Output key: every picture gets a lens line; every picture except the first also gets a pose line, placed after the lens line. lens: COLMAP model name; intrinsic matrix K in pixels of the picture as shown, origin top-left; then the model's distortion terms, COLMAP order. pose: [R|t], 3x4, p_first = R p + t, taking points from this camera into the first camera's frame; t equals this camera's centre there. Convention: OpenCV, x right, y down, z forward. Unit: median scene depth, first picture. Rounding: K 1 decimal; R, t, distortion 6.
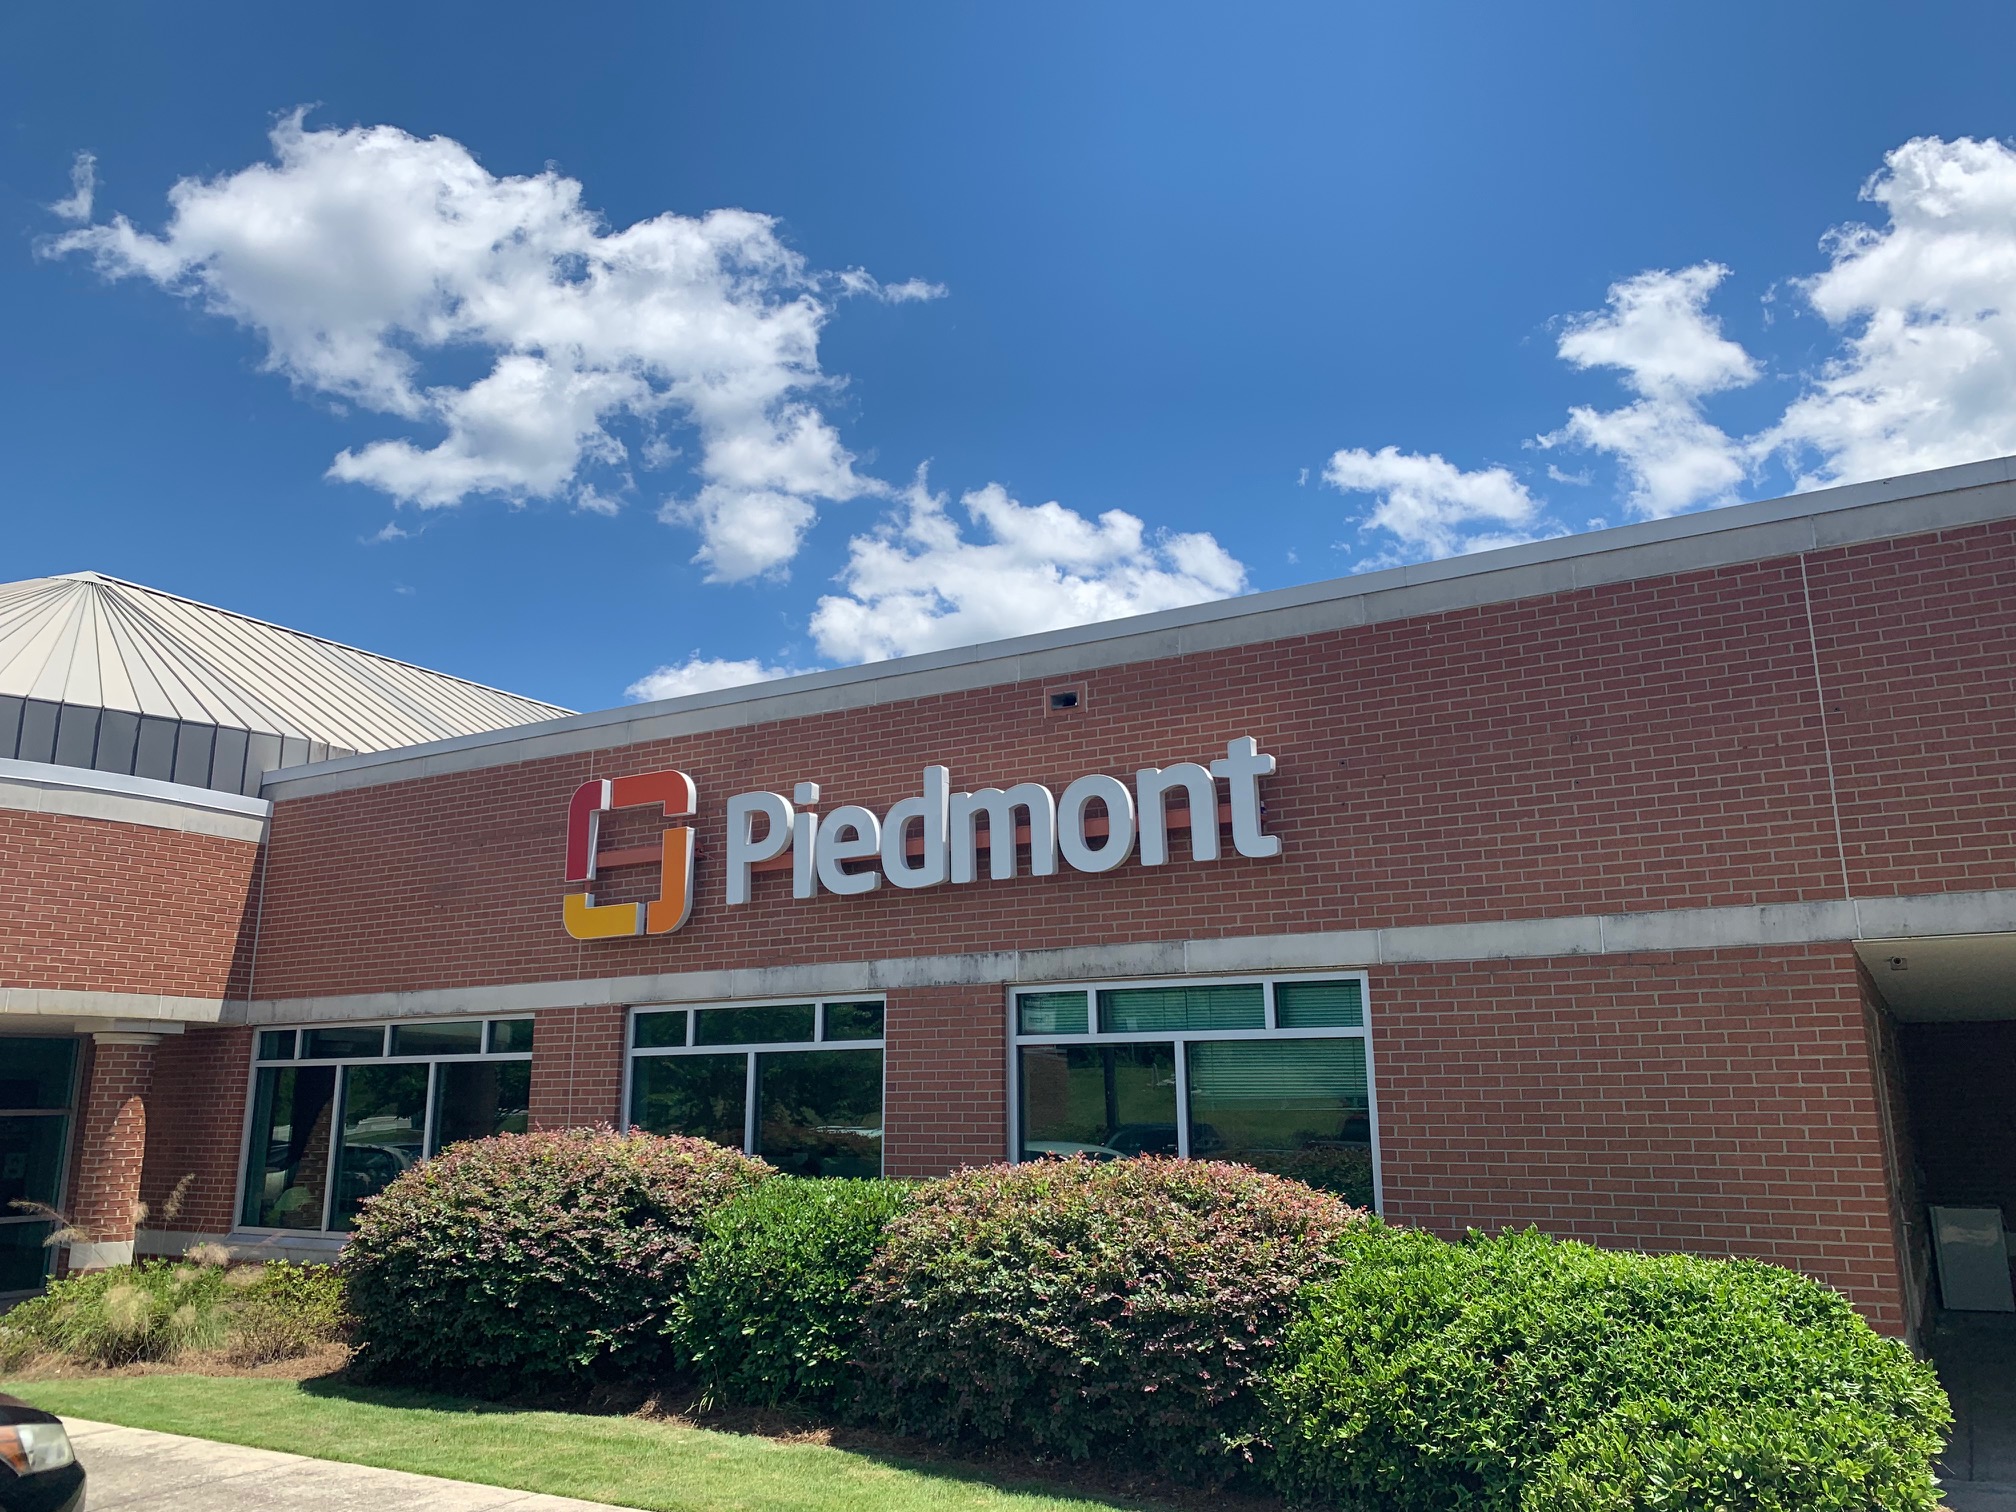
lens RADIAL K [[1541.8, 0, 1012.1], [0, 1541.8, 751.9], [0, 0, 1]] dist [0.051460, -0.071518]
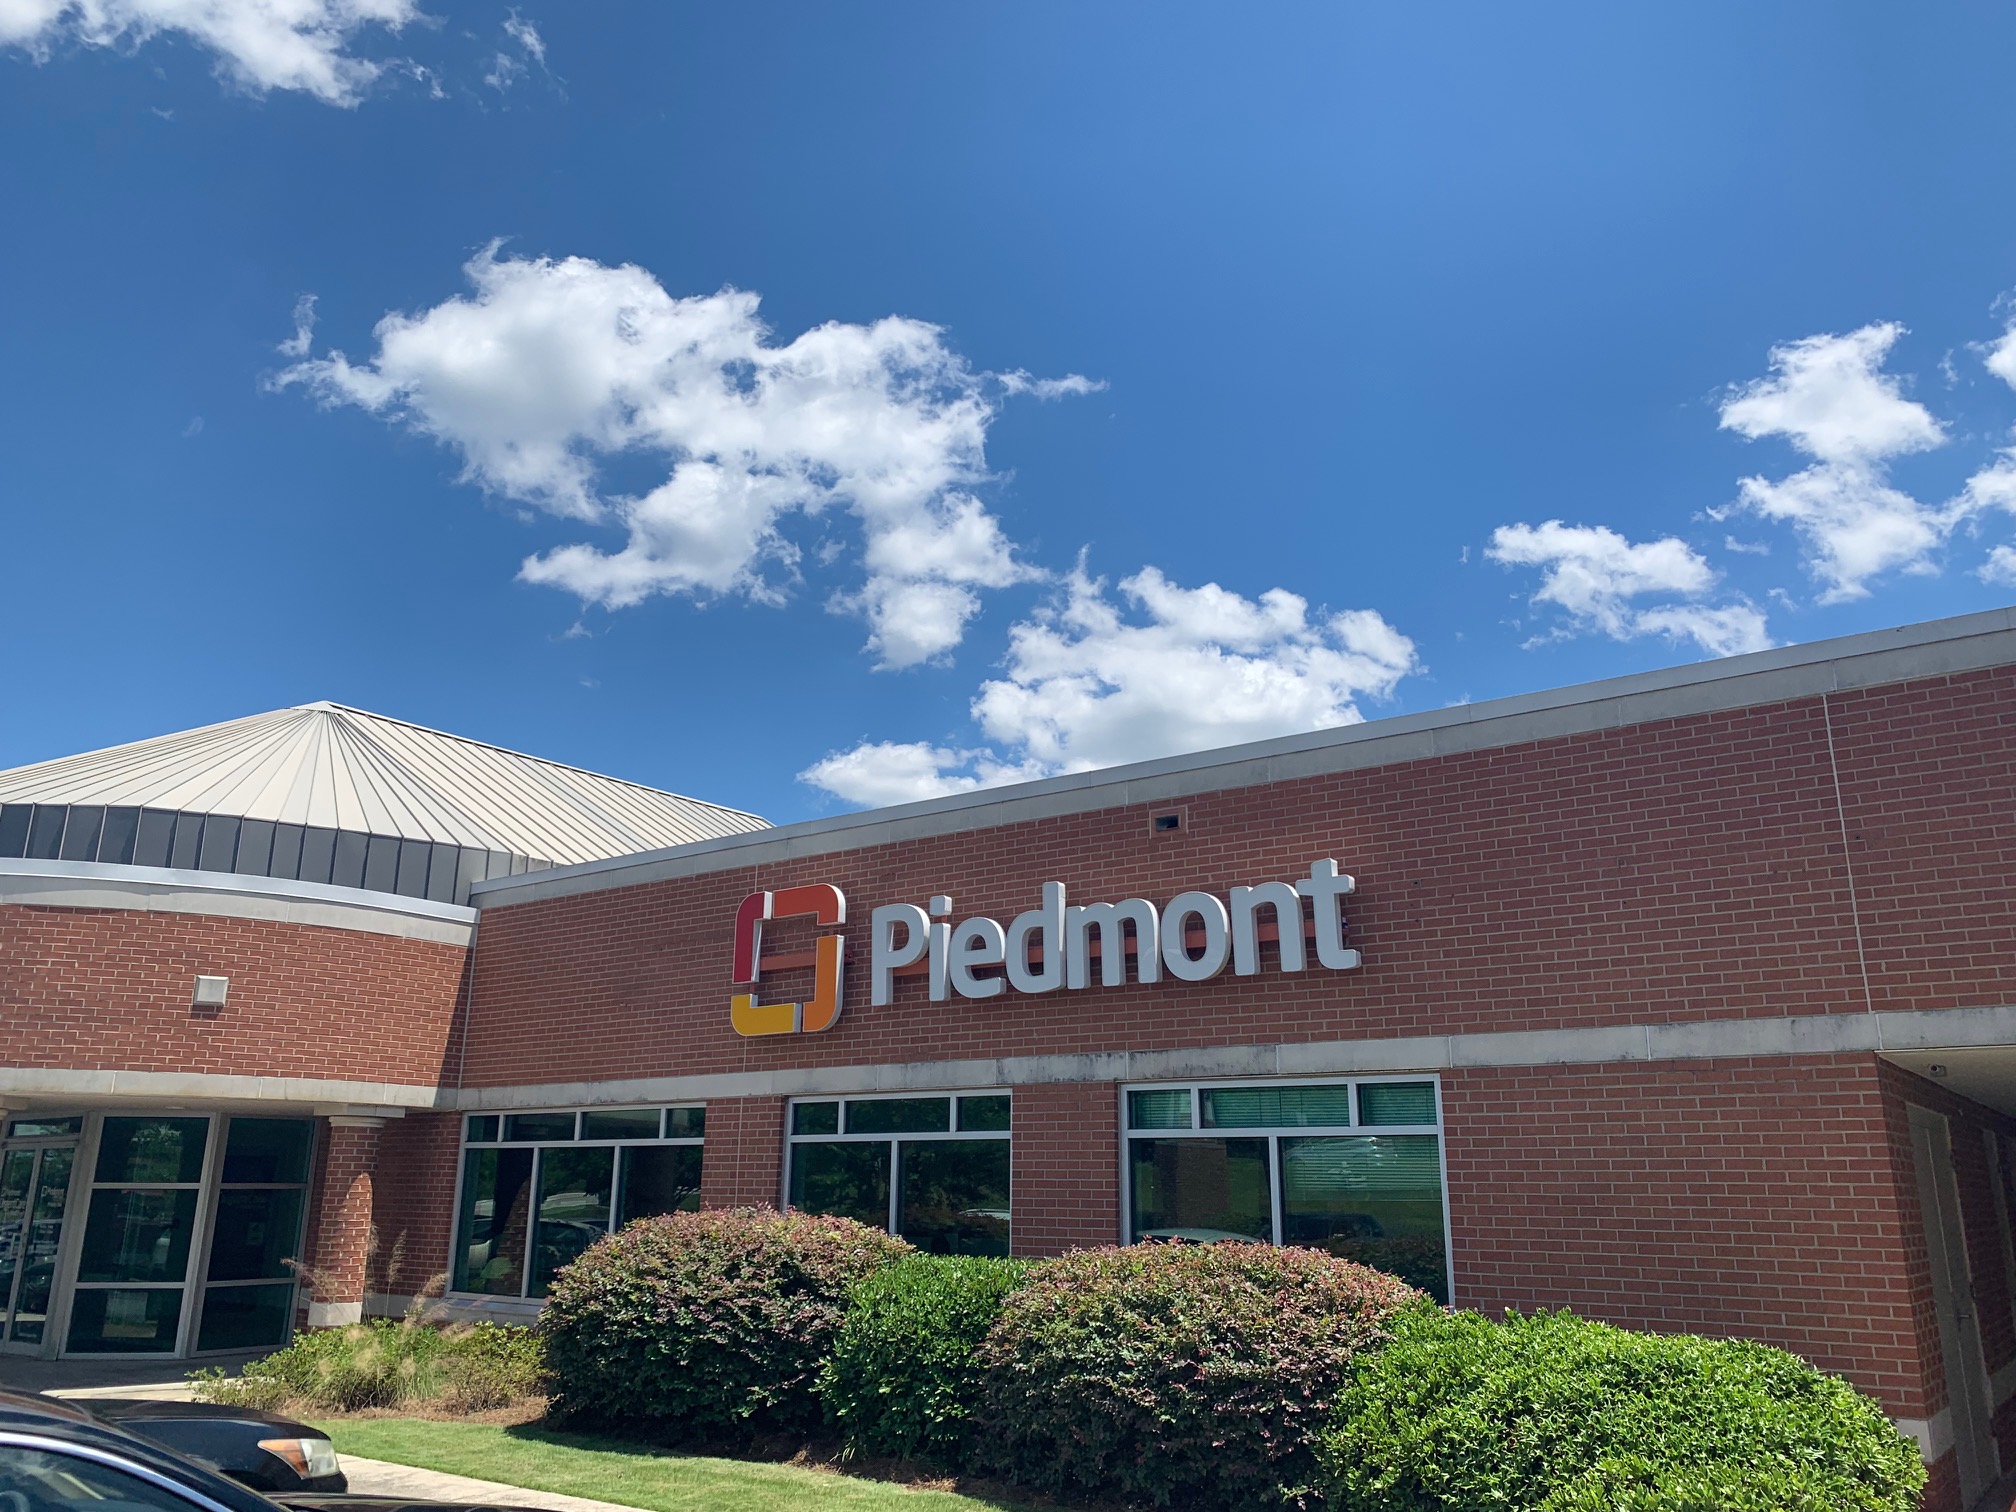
lens RADIAL K [[1540.9, 0, 1018.5], [0, 1540.9, 761.5], [0, 0, 1]] dist [0.031248, -0.033785]
pose [[0.994756, -0.015071, -0.101158, 0.044592], [0.010471, 0.998893, -0.045856, -0.031316], [0.101737, 0.044557, 0.993813, -0.125719]]
